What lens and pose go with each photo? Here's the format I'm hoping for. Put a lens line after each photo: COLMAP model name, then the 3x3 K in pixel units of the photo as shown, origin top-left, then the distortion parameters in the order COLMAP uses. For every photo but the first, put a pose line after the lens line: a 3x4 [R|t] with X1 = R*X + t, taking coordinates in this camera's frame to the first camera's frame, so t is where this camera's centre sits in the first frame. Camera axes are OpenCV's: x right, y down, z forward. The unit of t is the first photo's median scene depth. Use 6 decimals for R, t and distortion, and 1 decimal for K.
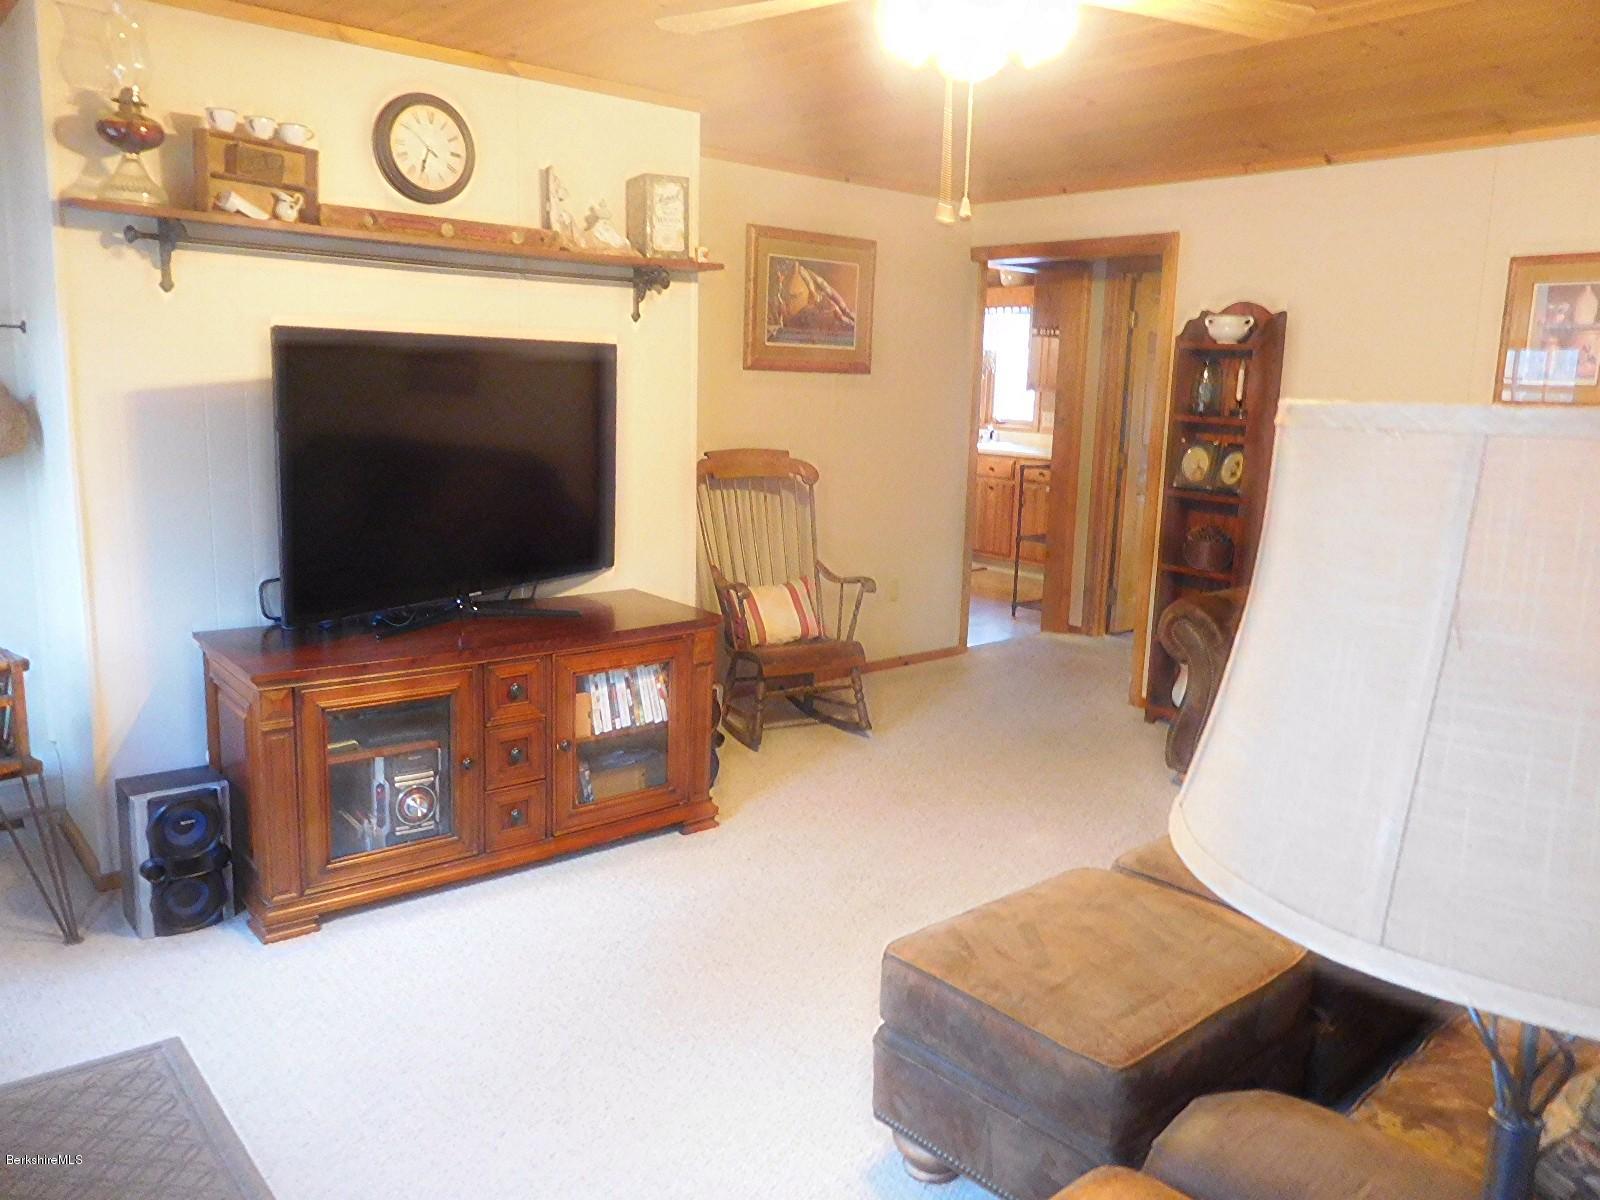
lens RADIAL K [[1196.1, 0, 796.9], [0, 1196.1, 600.0], [0, 0, 1]] dist [-0.026709, 0.001913]
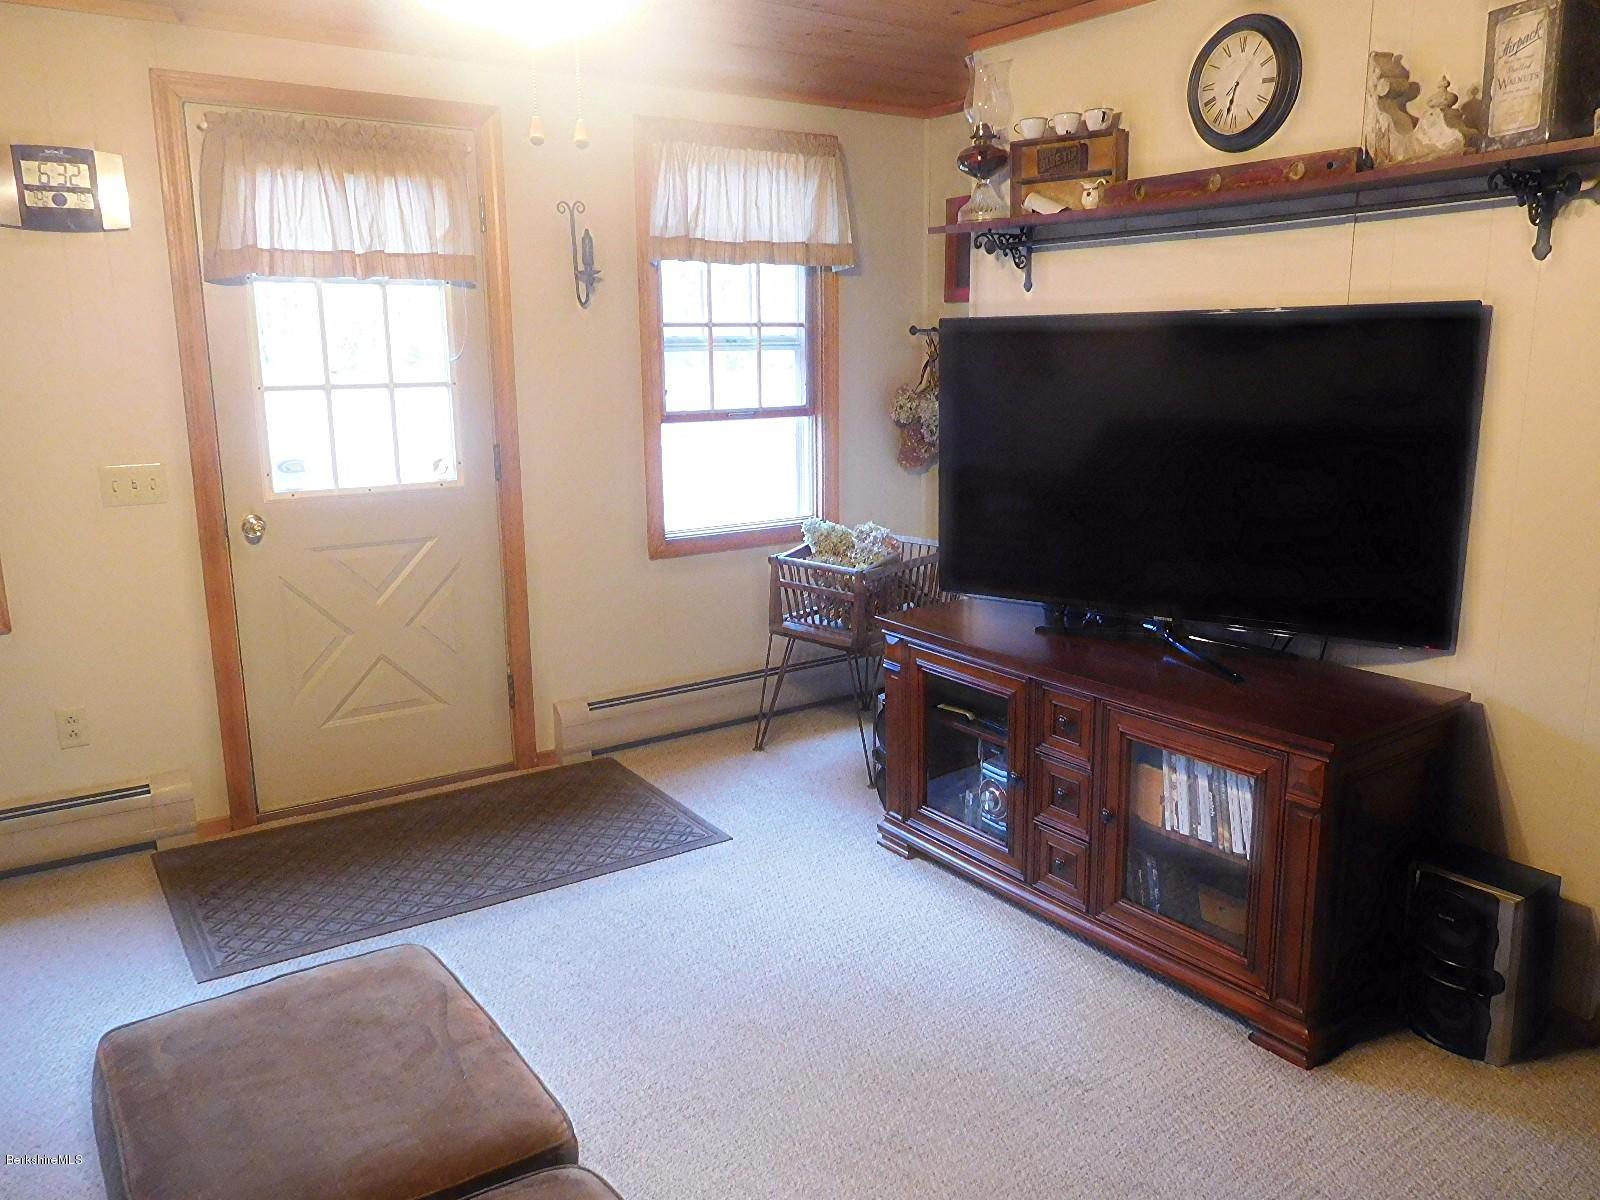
lens RADIAL K [[1196.1, 0, 802.6], [0, 1196.1, 608.4], [0, 0, 1]] dist [-0.026709, 0.001913]
pose [[-0.100226, 0.177692, -0.978969, 0.583059], [-0.169045, 0.966577, 0.192749, -0.132815], [0.980499, 0.184808, -0.066838, 0.812473]]
